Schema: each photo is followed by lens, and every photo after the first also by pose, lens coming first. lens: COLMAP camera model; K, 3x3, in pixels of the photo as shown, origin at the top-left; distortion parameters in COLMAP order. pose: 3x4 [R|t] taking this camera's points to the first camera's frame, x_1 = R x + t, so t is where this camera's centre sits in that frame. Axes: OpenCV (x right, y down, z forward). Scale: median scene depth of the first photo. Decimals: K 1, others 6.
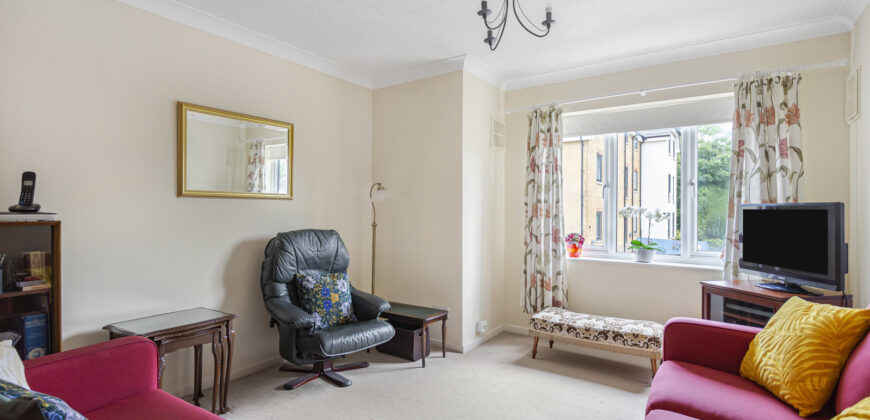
lens RADIAL K [[420.0, 0, 437.8], [0, 420.0, 211.8], [0, 0, 1]] dist [0.000316, 0.000912]
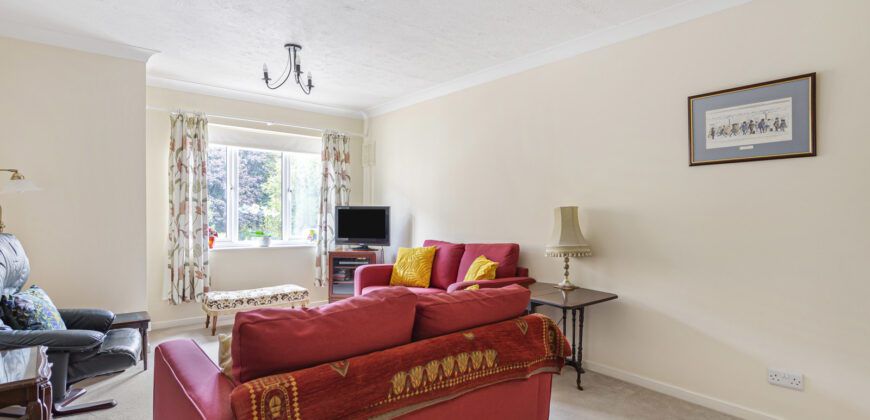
lens RADIAL K [[420.0, 0, 437.8], [0, 420.0, 211.8], [0, 0, 1]] dist [0.000316, 0.000912]
pose [[0.287592, -0.000949, 0.957753, -0.625089], [-0.006837, 0.999972, 0.003044, -0.001076], [-0.957729, -0.007424, 0.287577, 0.066087]]
